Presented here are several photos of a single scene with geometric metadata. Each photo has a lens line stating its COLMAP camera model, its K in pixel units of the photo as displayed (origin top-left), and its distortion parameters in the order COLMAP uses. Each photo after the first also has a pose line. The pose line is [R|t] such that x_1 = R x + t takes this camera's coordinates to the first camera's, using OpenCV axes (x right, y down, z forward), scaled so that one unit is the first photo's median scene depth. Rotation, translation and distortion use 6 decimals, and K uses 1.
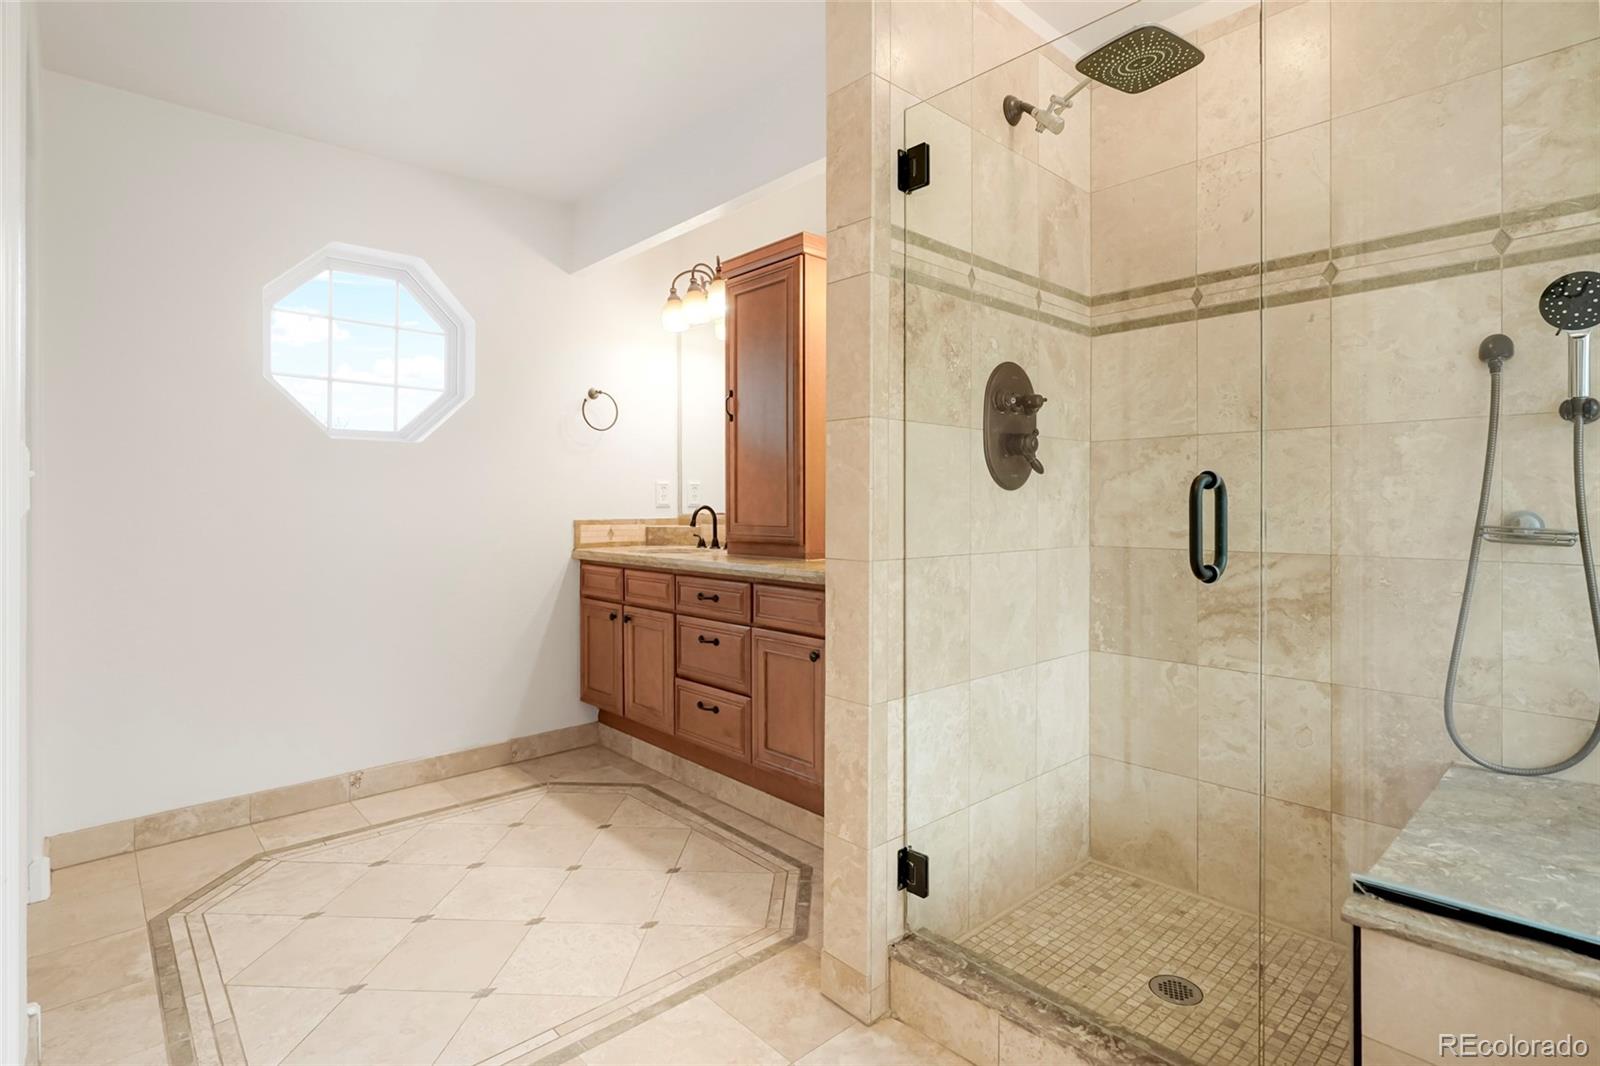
lens RADIAL K [[785.7, 0, 803.9], [0, 785.7, 528.3], [0, 0, 1]] dist [0.011210, 0.000450]
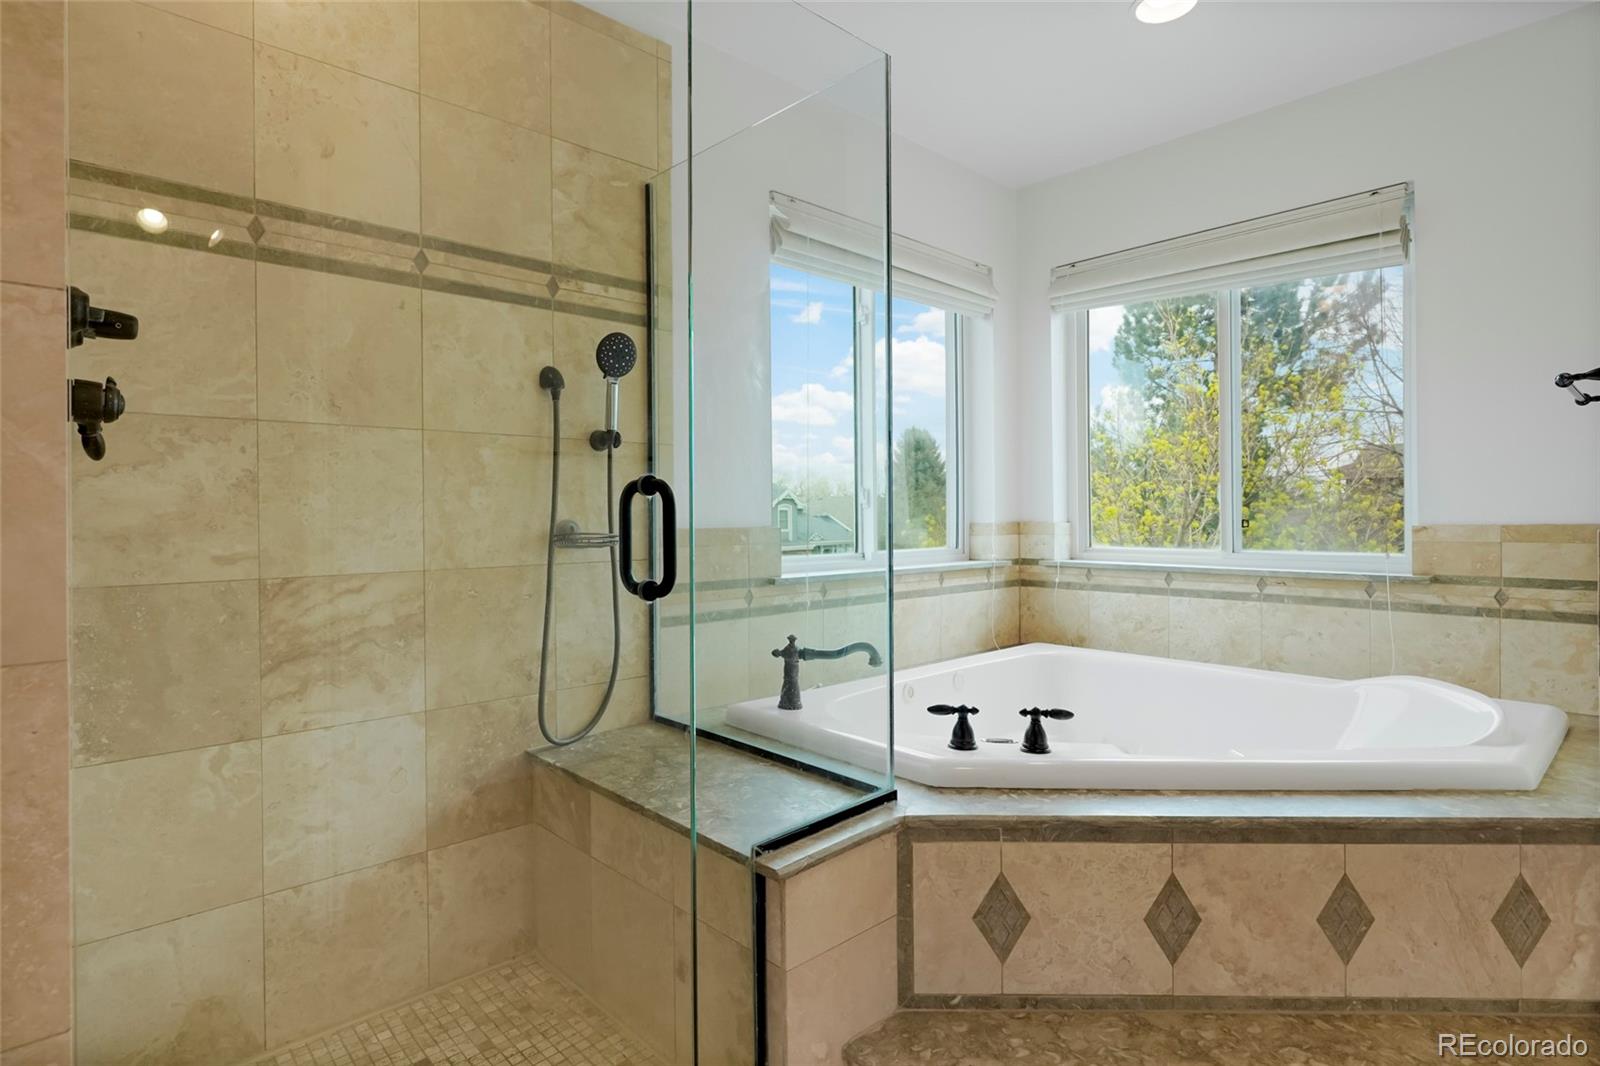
lens RADIAL K [[831.8, 0, 797.5], [0, 831.8, 530.0], [0, 0, 1]] dist [0.000210, 0.000958]
pose [[0.011435, -0.019674, 0.999741, -0.287073], [0.037317, 0.999118, 0.019235, -0.015287], [-0.999238, 0.037087, 0.012159, 0.550454]]
